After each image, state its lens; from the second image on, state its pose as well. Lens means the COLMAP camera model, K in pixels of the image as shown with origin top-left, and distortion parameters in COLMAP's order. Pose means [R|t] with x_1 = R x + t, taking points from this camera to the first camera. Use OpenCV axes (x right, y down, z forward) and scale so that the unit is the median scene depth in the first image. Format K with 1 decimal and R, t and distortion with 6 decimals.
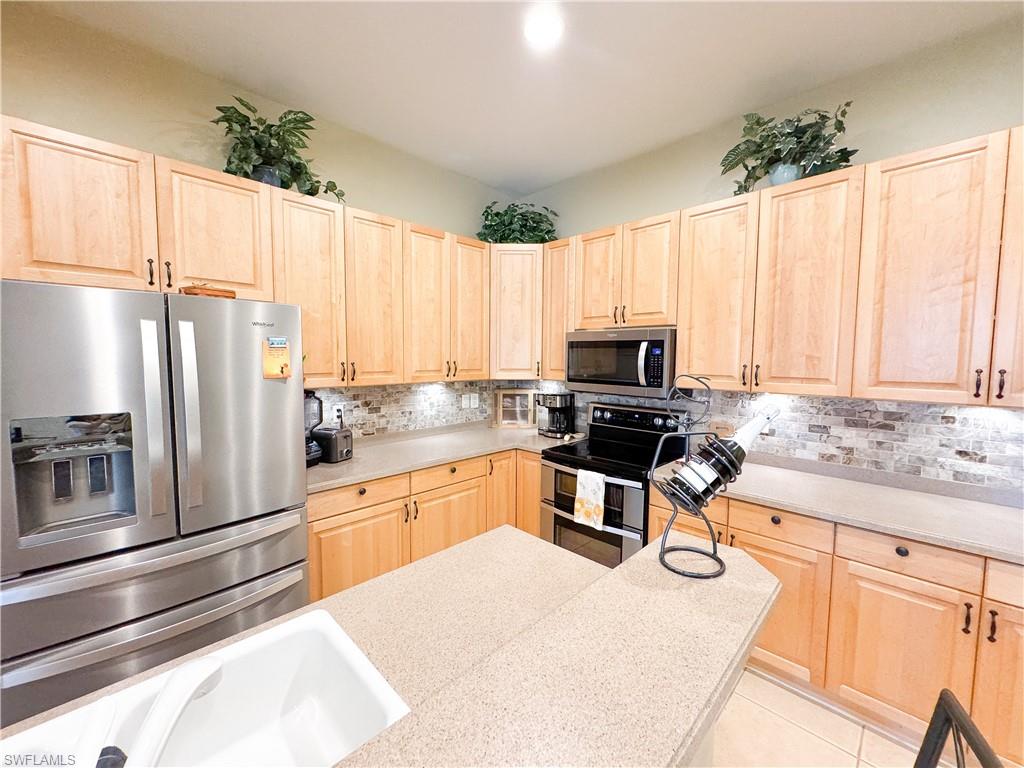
lens RADIAL K [[406.8, 0, 510.8], [0, 406.8, 383.7], [0, 0, 1]] dist [-0.007322, 0.001163]
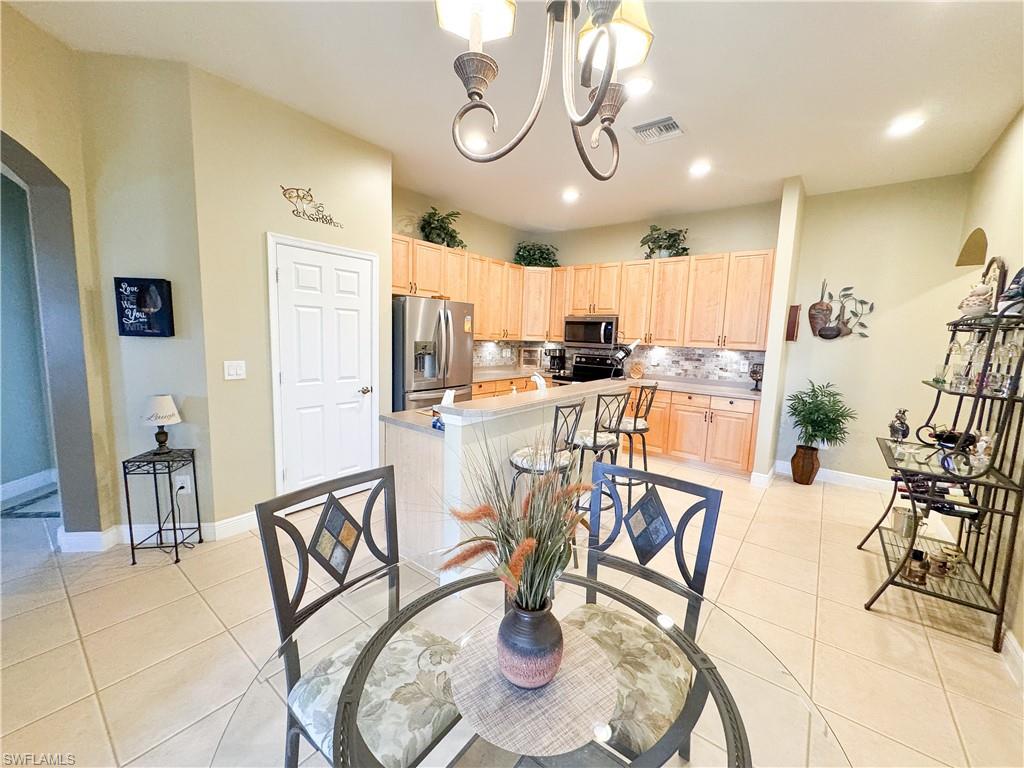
lens RADIAL K [[406.8, 0, 509.6], [0, 406.8, 381.9], [0, 0, 1]] dist [-0.007322, 0.001163]
pose [[0.992624, 0.012762, 0.120564, -0.378466], [-0.018890, 0.998579, 0.049824, 0.101160], [-0.119757, -0.051733, 0.991454, -0.974782]]
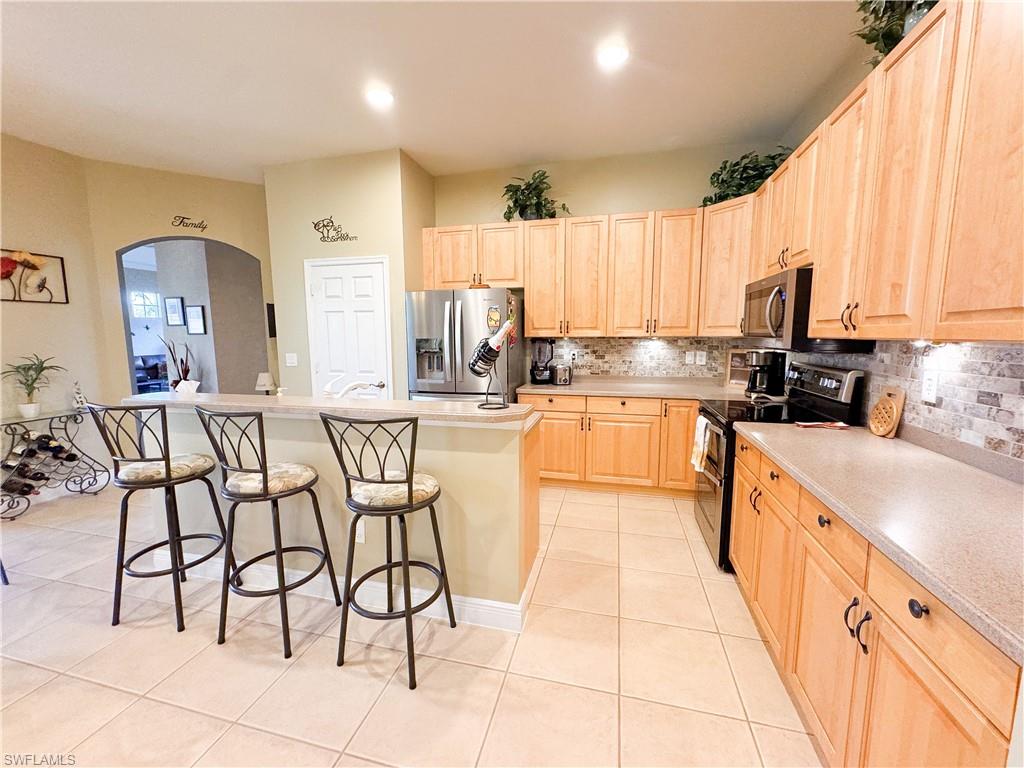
lens RADIAL K [[406.8, 0, 511.9], [0, 406.8, 383.1], [0, 0, 1]] dist [-0.007322, 0.001163]
pose [[0.509721, 0.094591, -0.855124, 0.735732], [-0.051421, 0.995510, 0.079470, 0.061318], [0.858802, 0.003464, 0.512296, 0.031260]]
